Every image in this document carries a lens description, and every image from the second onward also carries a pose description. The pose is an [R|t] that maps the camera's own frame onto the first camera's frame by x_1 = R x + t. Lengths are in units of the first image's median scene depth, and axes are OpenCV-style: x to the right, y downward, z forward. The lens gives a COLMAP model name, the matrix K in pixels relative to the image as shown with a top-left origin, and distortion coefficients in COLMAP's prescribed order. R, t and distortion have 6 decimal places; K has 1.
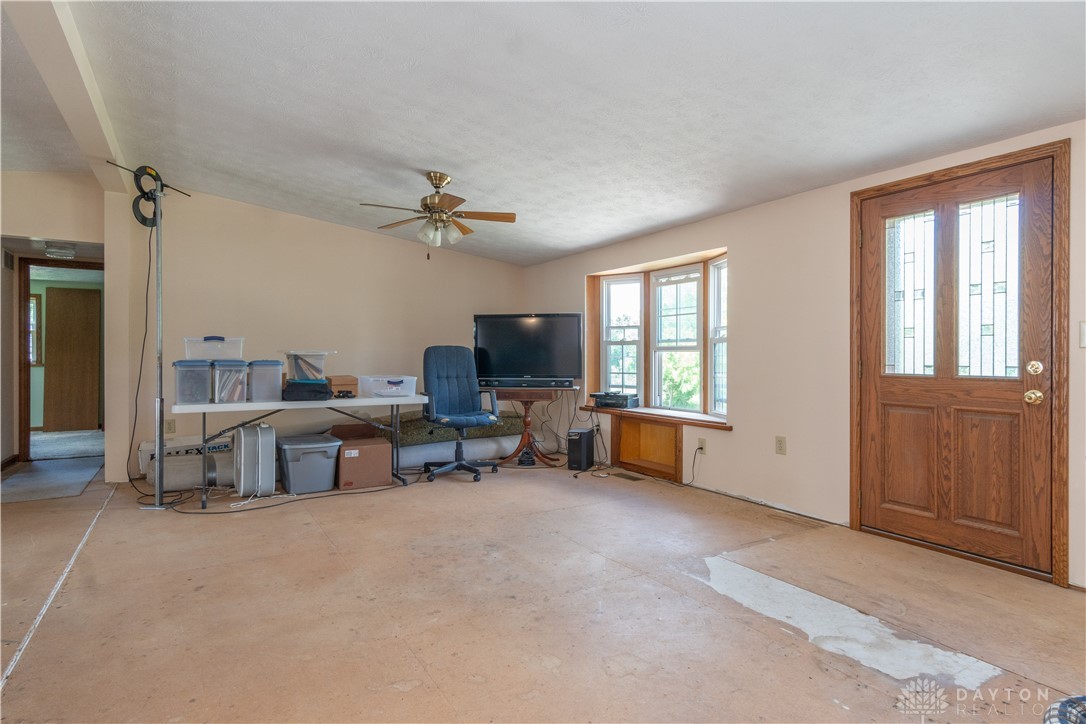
lens RADIAL K [[584.5, 0, 539.0], [0, 584.5, 360.9], [0, 0, 1]] dist [0.001422, 0.000486]
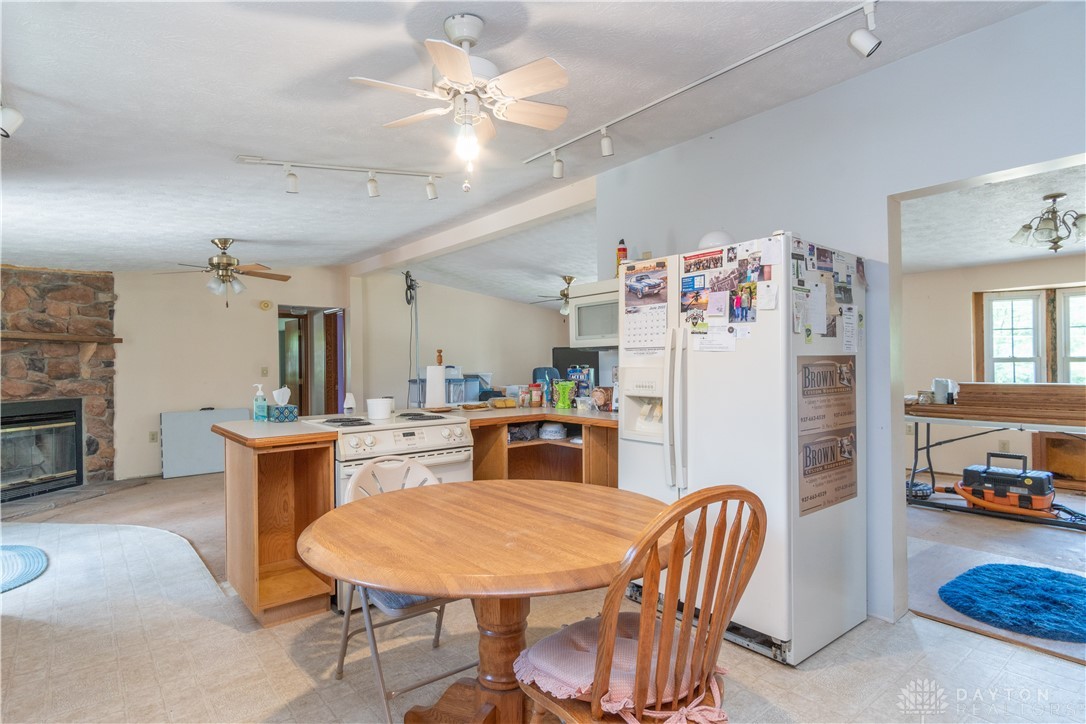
lens RADIAL K [[584.5, 0, 539.0], [0, 584.5, 360.9], [0, 0, 1]] dist [0.001422, 0.000486]
pose [[0.989783, -0.014426, 0.141851, -0.407148], [0.016591, 0.999763, -0.014095, -0.020220], [-0.141614, 0.016304, 0.989788, -0.629365]]
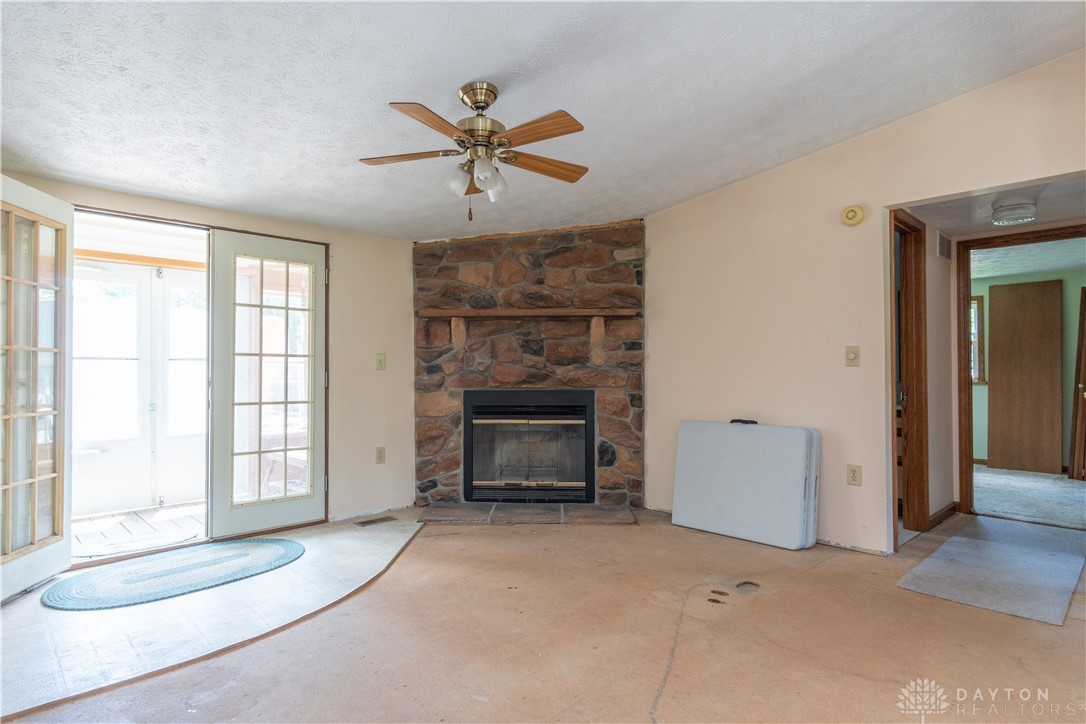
lens RADIAL K [[584.5, 0, 539.0], [0, 584.5, 360.9], [0, 0, 1]] dist [0.001422, 0.000486]
pose [[0.218488, -0.021028, -0.975613, -0.293486], [-0.005733, 0.999723, -0.022832, -0.002329], [0.975823, 0.010582, 0.218307, 0.333526]]
